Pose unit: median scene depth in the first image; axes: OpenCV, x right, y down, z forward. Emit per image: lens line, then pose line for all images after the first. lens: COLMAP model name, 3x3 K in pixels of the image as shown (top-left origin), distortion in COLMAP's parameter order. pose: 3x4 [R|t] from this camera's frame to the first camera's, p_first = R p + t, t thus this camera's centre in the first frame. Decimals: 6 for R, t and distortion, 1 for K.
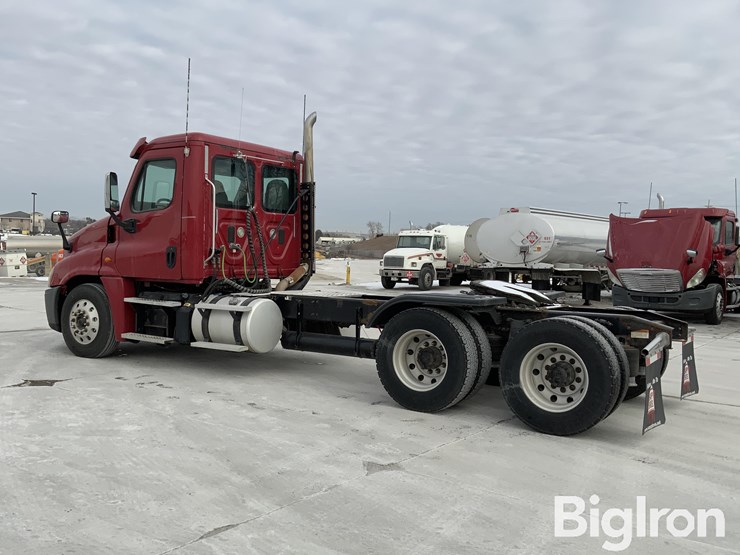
lens RADIAL K [[805.1, 0, 366.5], [0, 805.1, 277.1], [0, 0, 1]] dist [0.071586, 0.000000]
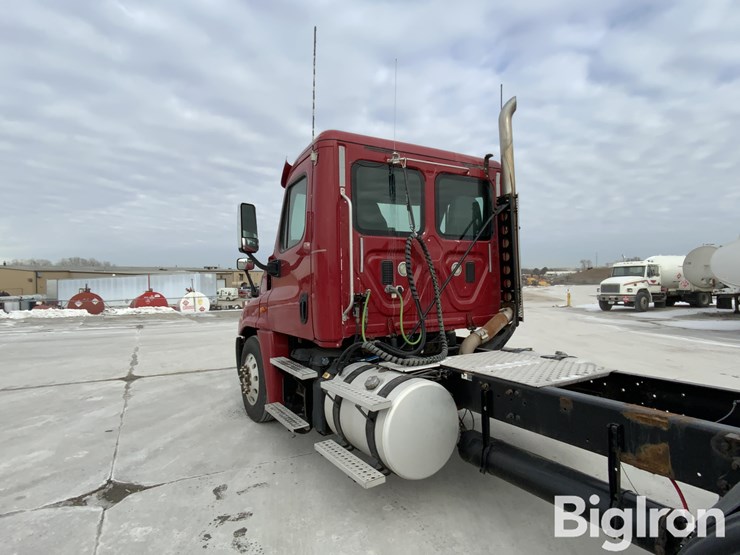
lens RADIAL K [[443.1, 0, 364.0], [0, 443.1, 279.9], [0, 0, 1]] dist [0.025583, -0.006712]
pose [[0.899736, -0.043327, -0.434279, -0.019043], [0.025893, 0.998607, -0.045983, -0.027490], [0.435666, 0.030128, 0.899604, 0.603508]]
